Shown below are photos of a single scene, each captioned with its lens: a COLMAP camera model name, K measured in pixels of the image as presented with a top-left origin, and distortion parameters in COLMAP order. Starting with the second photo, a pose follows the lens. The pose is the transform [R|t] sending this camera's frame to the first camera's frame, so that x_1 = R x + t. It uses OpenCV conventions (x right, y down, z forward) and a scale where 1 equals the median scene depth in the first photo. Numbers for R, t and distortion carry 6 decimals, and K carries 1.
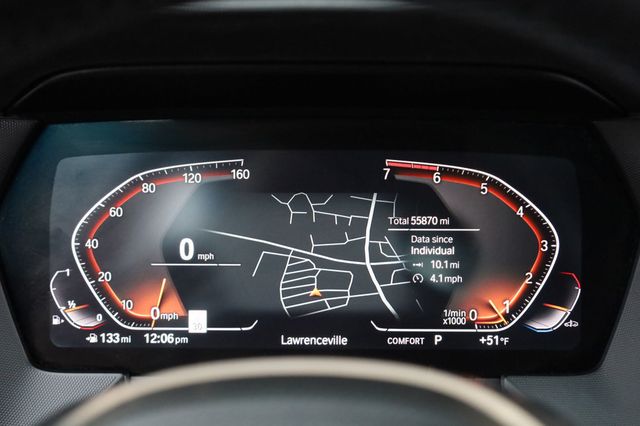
lens RADIAL K [[1060.6, 0, 319.8], [0, 1060.6, 213.3], [0, 0, 1]] dist [-0.046849, 0.000000]
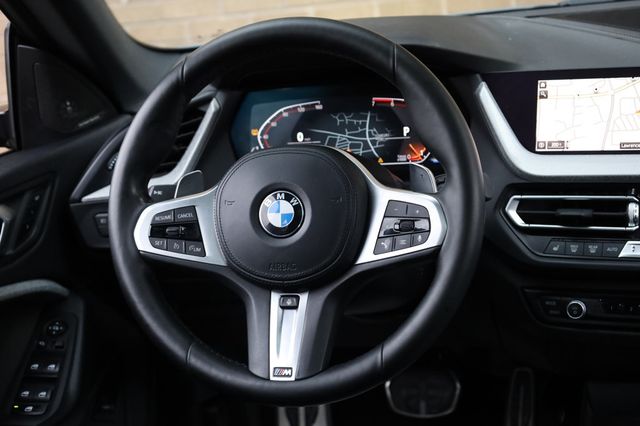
lens RADIAL K [[995.1, 0, 320.0], [0, 995.1, 212.9], [0, 0, 1]] dist [-0.037900, 0.000000]
pose [[0.964047, -0.032325, -0.263760, 0.566527], [0.058076, 0.994209, 0.090423, 0.000721], [0.259310, -0.102490, 0.960341, -1.378051]]
